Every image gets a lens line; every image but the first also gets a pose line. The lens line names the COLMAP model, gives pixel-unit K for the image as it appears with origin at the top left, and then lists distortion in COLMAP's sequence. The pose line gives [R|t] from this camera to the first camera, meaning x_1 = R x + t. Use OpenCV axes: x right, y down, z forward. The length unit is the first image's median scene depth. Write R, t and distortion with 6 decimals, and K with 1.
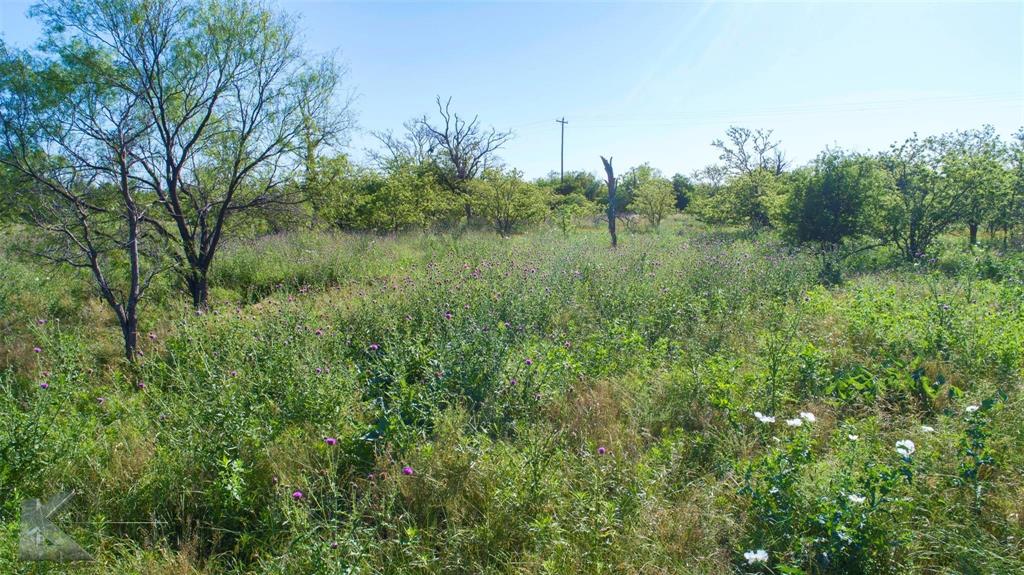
lens RADIAL K [[688.2, 0, 512.0], [0, 688.2, 287.5], [0, 0, 1]] dist [-0.014248, 0.008007]
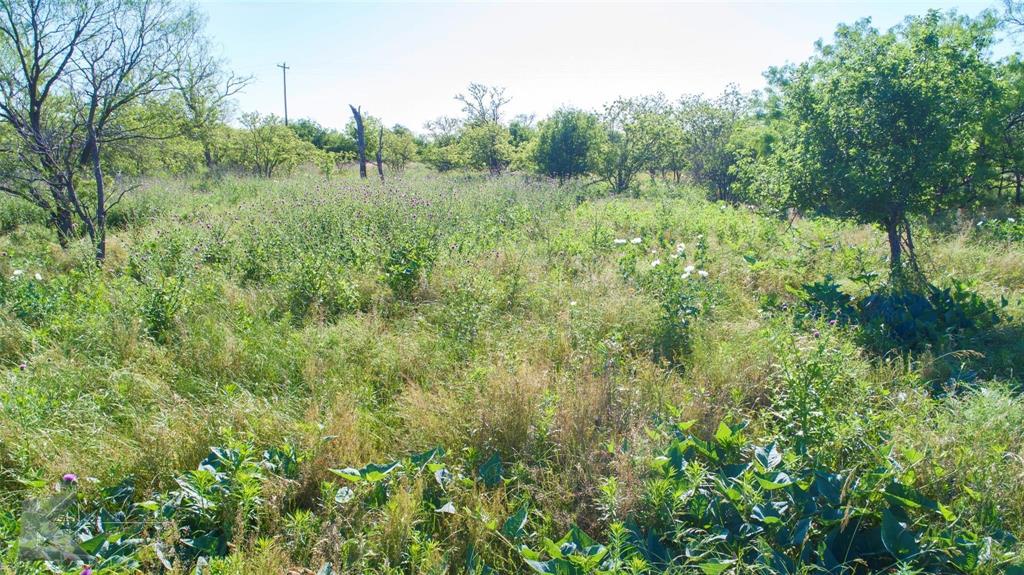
lens RADIAL K [[688.2, 0, 512.0], [0, 688.2, 287.5], [0, 0, 1]] dist [-0.014248, 0.008007]
pose [[0.915544, -0.067073, 0.396587, -0.126323], [0.039330, 0.996202, 0.077688, 0.026091], [-0.400291, -0.055529, 0.914704, -0.126957]]
